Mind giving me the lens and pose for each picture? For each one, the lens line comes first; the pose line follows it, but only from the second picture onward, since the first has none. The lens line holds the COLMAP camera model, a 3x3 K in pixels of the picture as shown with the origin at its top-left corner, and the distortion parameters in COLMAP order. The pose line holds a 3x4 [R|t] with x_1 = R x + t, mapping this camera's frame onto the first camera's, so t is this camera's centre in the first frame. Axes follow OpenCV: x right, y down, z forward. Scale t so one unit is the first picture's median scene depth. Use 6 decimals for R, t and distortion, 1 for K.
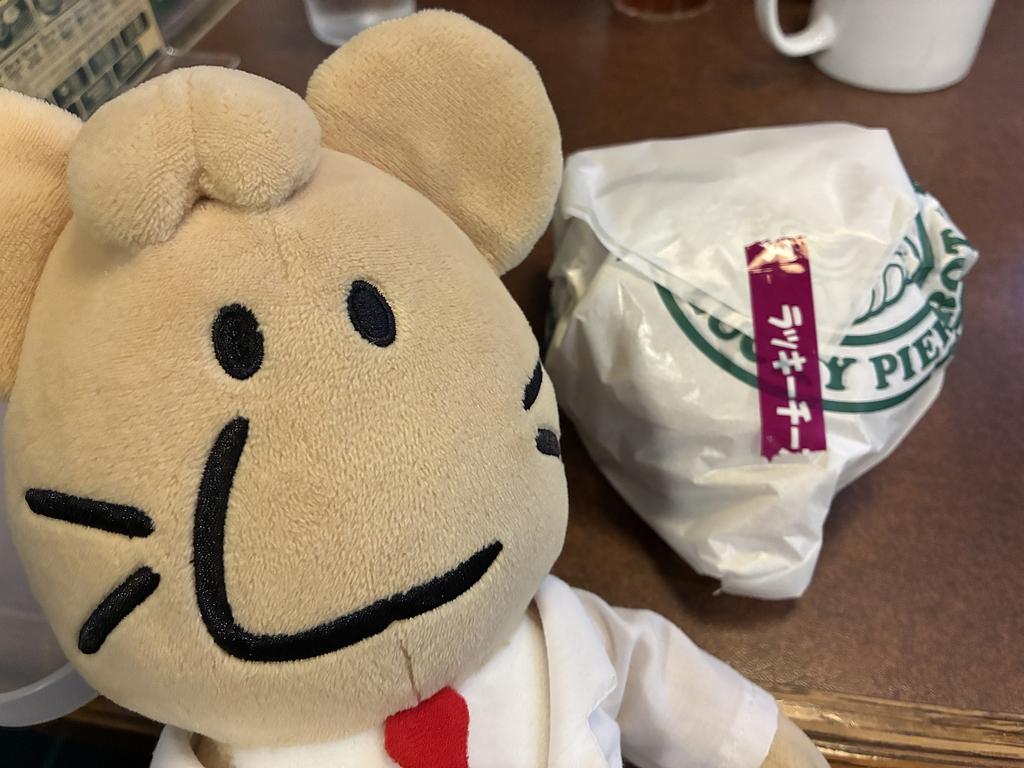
lens RADIAL K [[848.7, 0, 512.0], [0, 848.7, 384.0], [0, 0, 1]] dist [-0.005777, -0.008172]
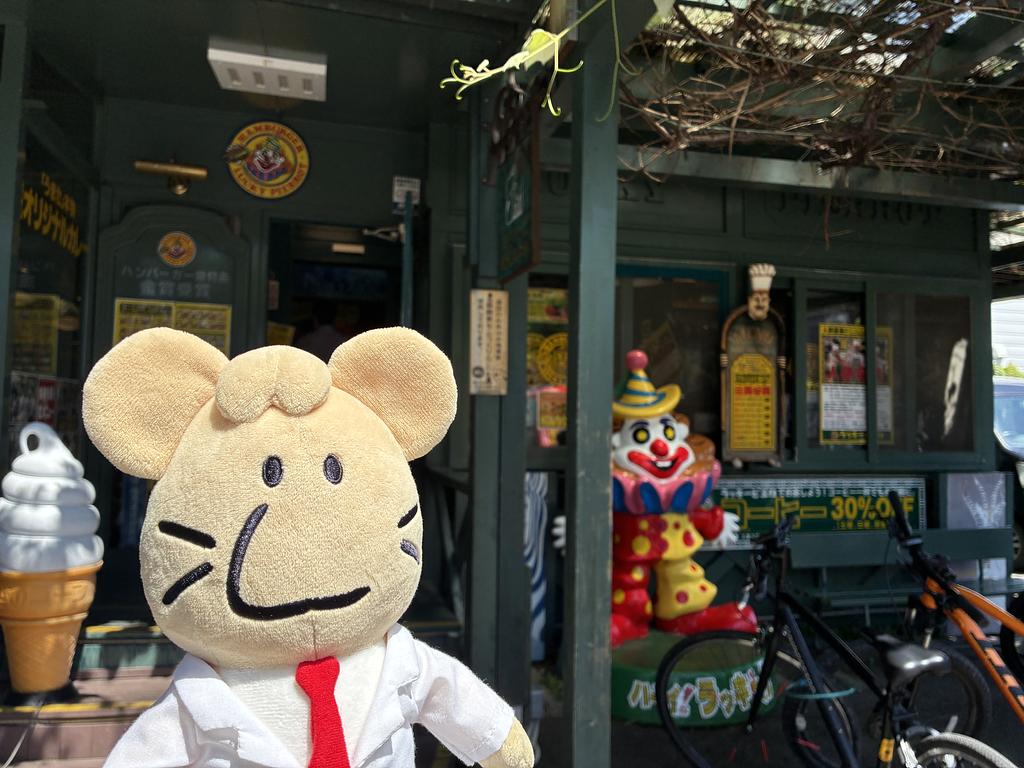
lens RADIAL K [[848.7, 0, 512.0], [0, 848.7, 384.0], [0, 0, 1]] dist [-0.005777, -0.008172]
pose [[0.983132, 0.177892, -0.042488, 0.360832], [-0.182728, 0.965289, -0.186624, 0.032141], [0.007814, 0.191239, 0.981512, -1.256319]]
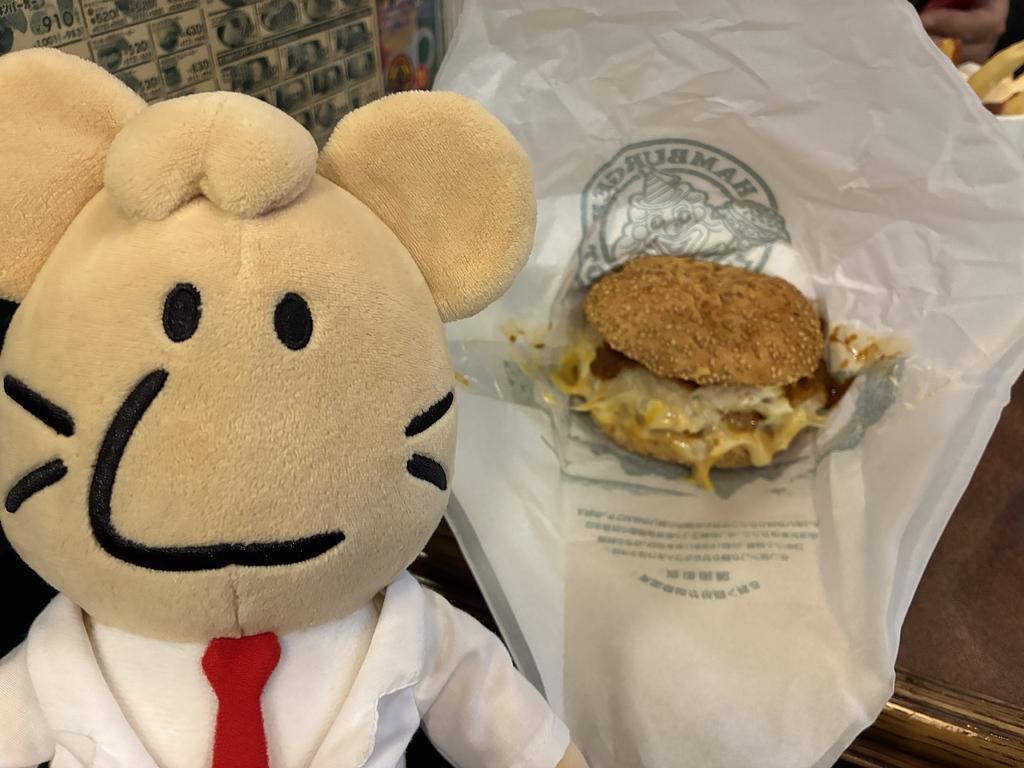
lens RADIAL K [[848.7, 0, 512.0], [0, 848.7, 384.0], [0, 0, 1]] dist [-0.005777, -0.008172]
pose [[0.948736, 0.298171, -0.104850, 0.299993], [-0.301569, 0.953278, -0.017825, -0.071409], [0.094637, 0.048530, 0.994328, -0.202021]]
